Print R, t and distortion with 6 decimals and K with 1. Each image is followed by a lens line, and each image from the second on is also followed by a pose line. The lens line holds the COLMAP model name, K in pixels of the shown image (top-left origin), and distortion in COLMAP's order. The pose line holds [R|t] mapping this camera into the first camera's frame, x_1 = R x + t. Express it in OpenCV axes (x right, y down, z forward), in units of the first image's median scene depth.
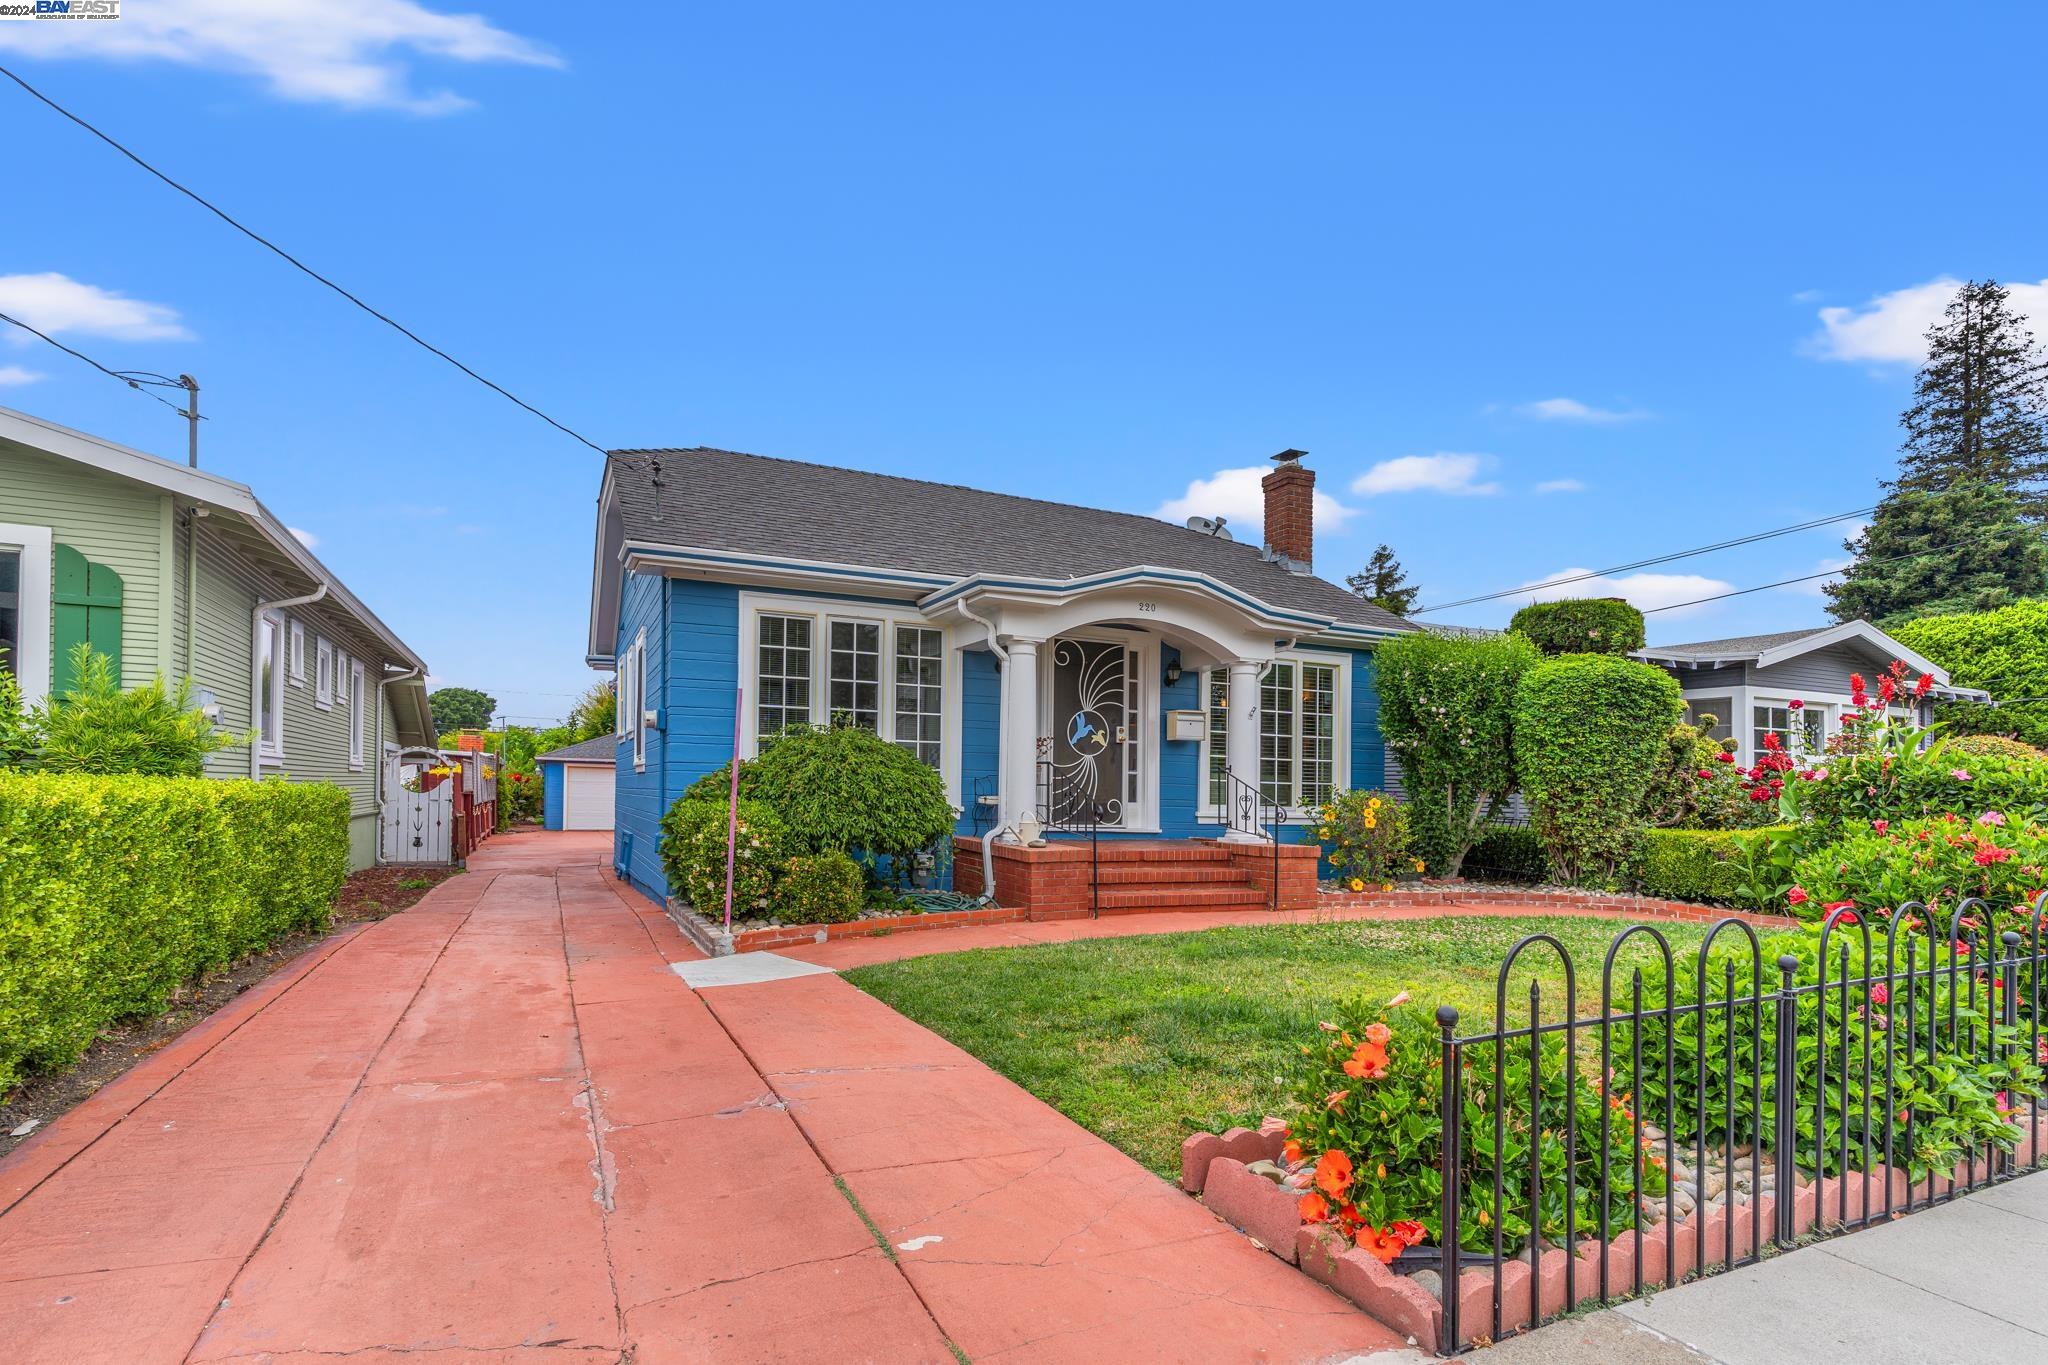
lens RADIAL K [[1007.6, 0, 1017.0], [0, 1007.6, 802.2], [0, 0, 1]] dist [-0.000359, -0.001095]
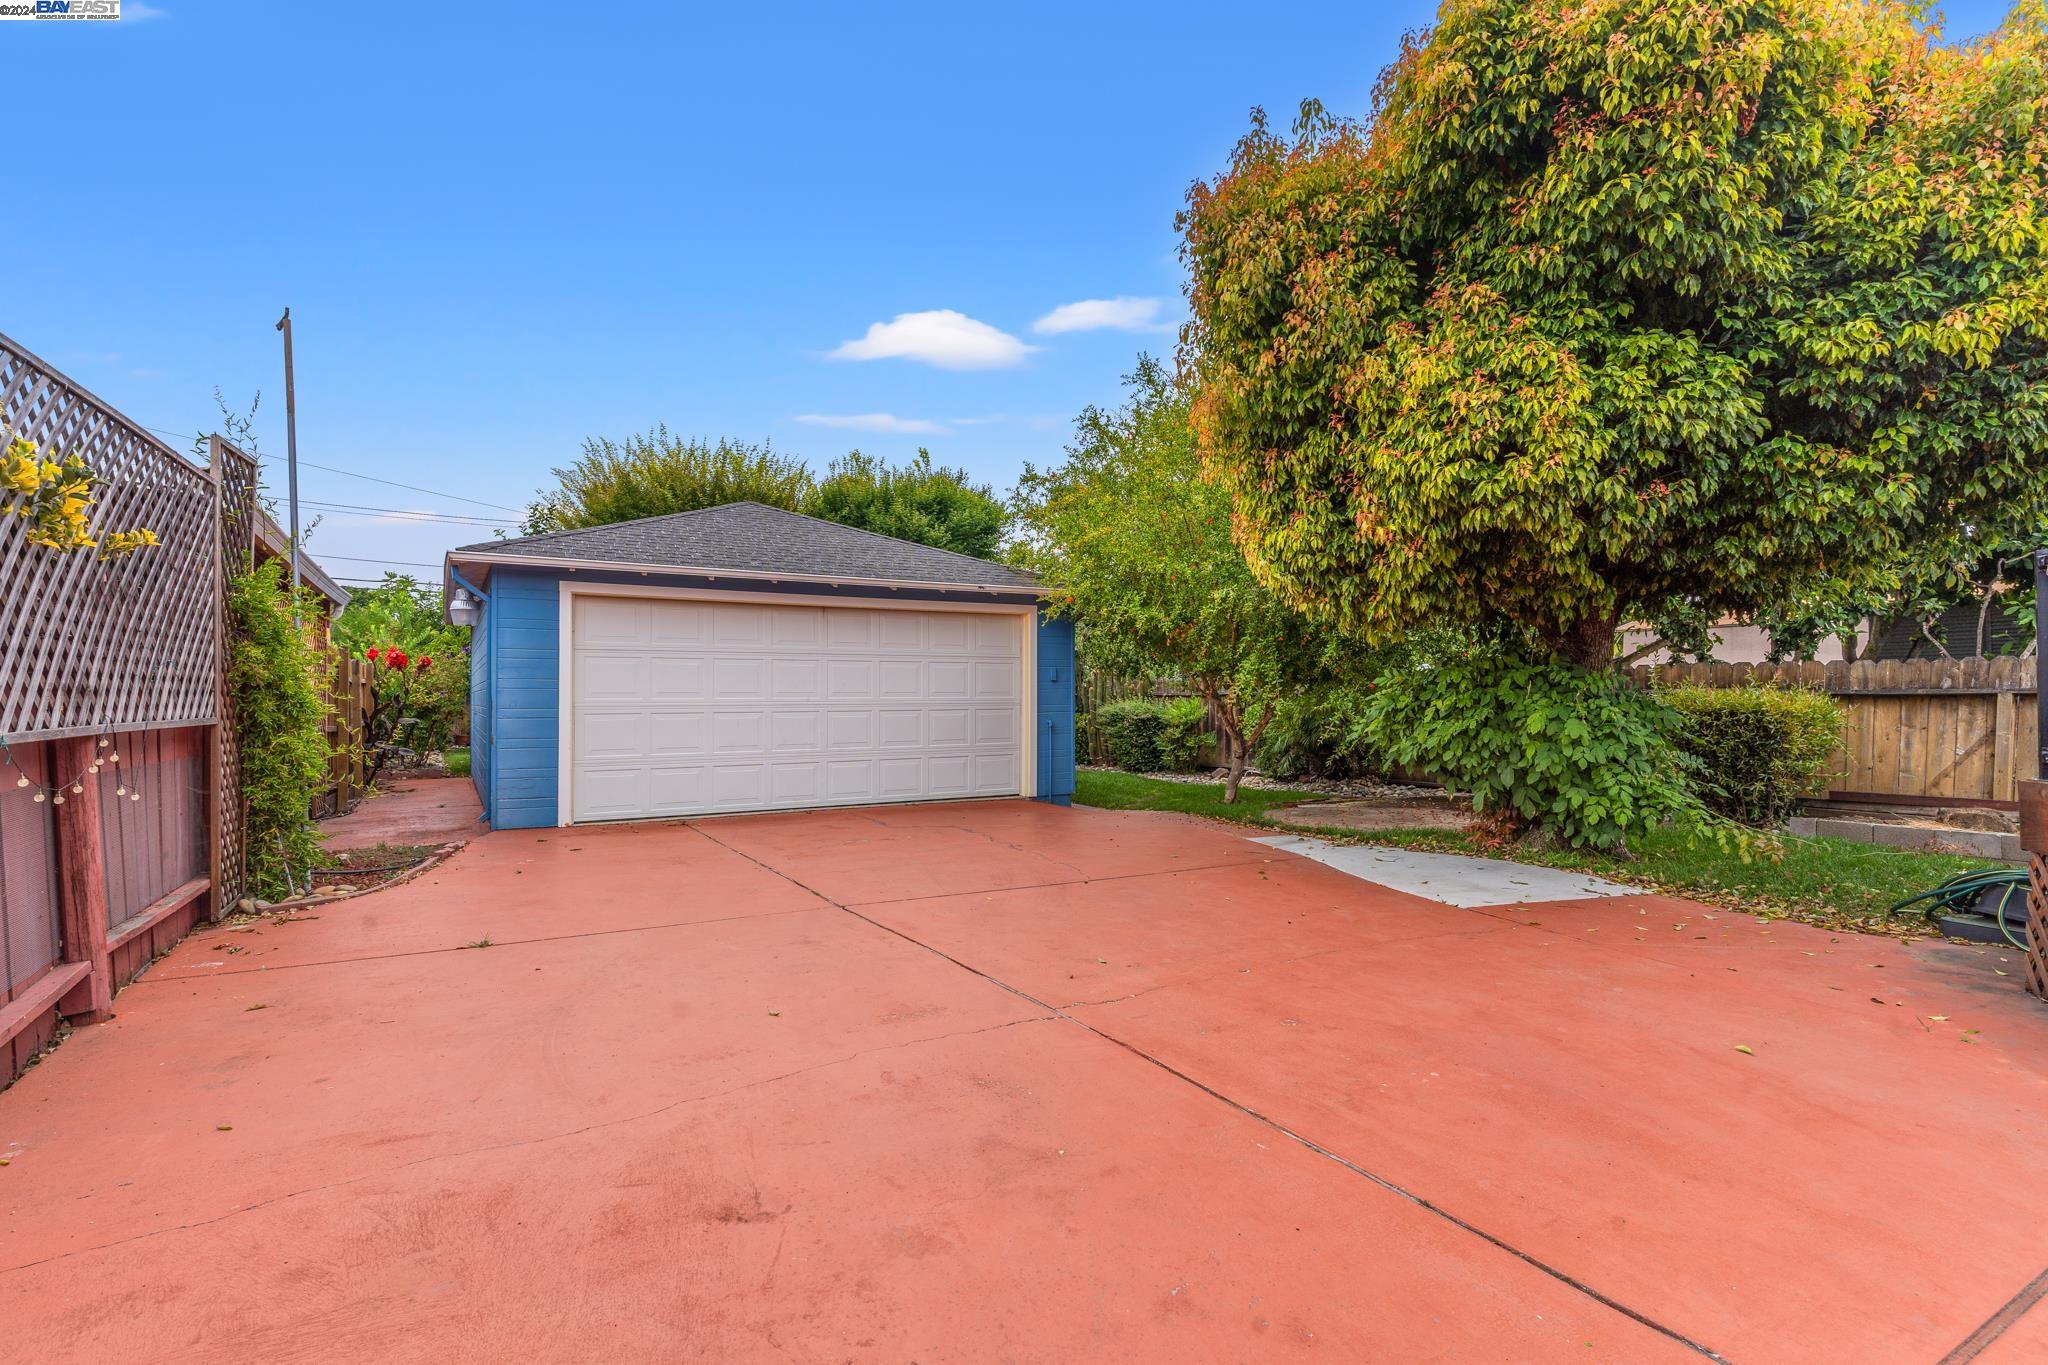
lens RADIAL K [[1007.6, 0, 1030.2], [0, 1007.6, 677.6], [0, 0, 1]] dist [-0.000359, -0.001095]
pose [[0.996256, -0.020094, 0.084080, -1.085355], [0.022262, 0.999441, -0.024932, -0.008627], [-0.083532, 0.026710, 0.996147, 2.250468]]
